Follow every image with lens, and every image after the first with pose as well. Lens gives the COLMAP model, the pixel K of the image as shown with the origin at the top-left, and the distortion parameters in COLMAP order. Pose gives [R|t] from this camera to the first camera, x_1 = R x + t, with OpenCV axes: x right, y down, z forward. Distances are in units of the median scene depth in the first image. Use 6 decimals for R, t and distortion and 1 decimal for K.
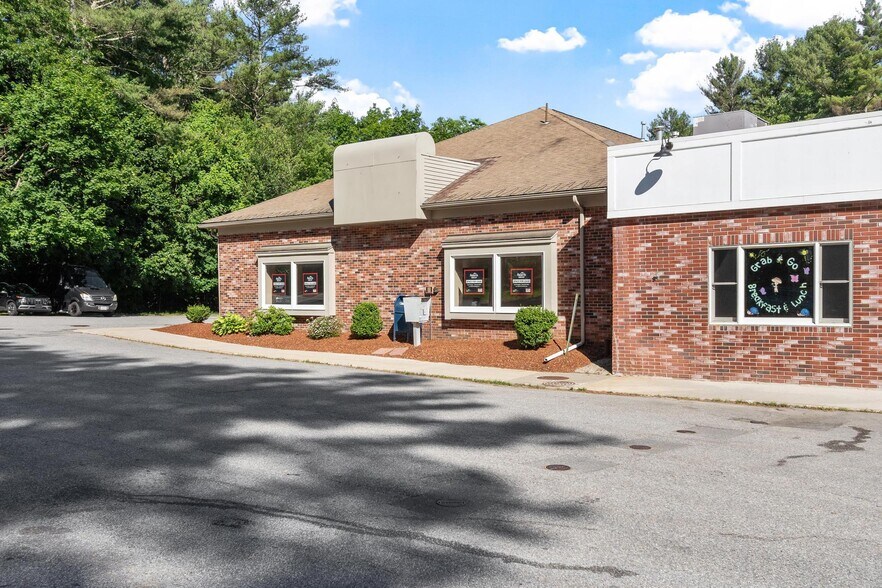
lens RADIAL K [[814.7, 0, 442.1], [0, 814.7, 317.1], [0, 0, 1]] dist [0.018065, 0.000000]
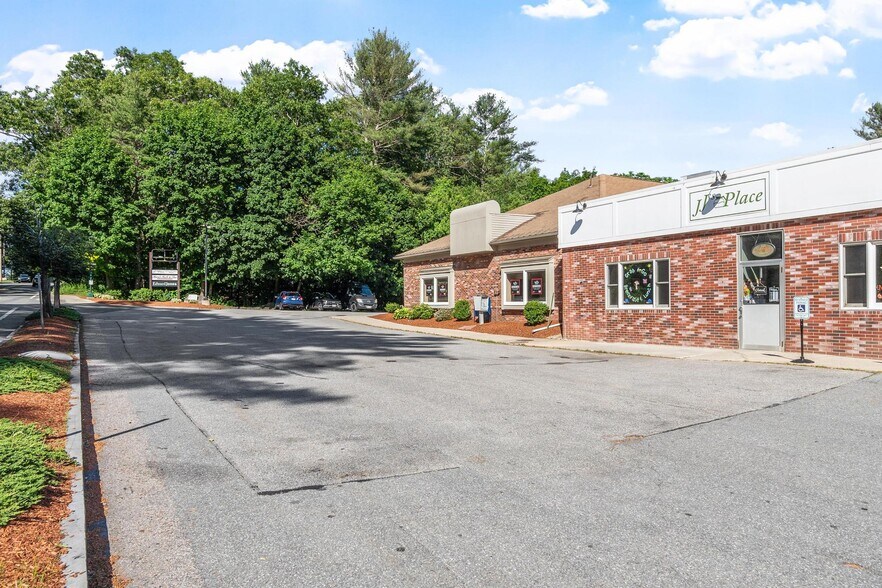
lens RADIAL K [[599.5, 0, 440.2], [0, 599.5, 296.9], [0, 0, 1]] dist [0.032657, -0.009606]
pose [[0.933213, -0.002996, -0.359312, 0.317705], [-0.011111, 0.999247, -0.037188, 0.023583], [0.359153, 0.038697, 0.932476, -0.200907]]
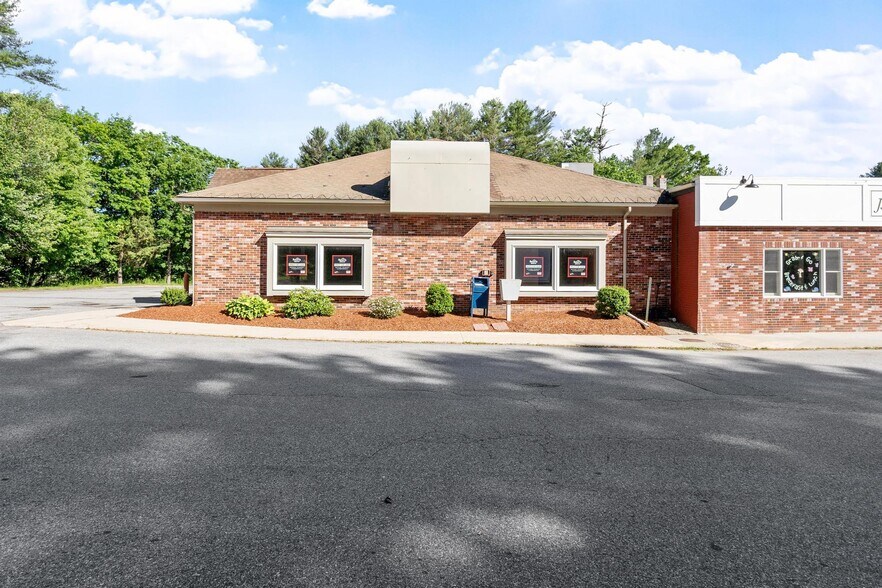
lens RADIAL K [[494.0, 0, 448.8], [0, 494.0, 274.2], [0, 0, 1]] dist [0.001393, -0.001487]
pose [[0.755605, 0.004773, 0.655010, -0.522759], [0.011079, 0.999737, -0.020065, -0.016618], [-0.654934, 0.022419, 0.755353, 0.474076]]
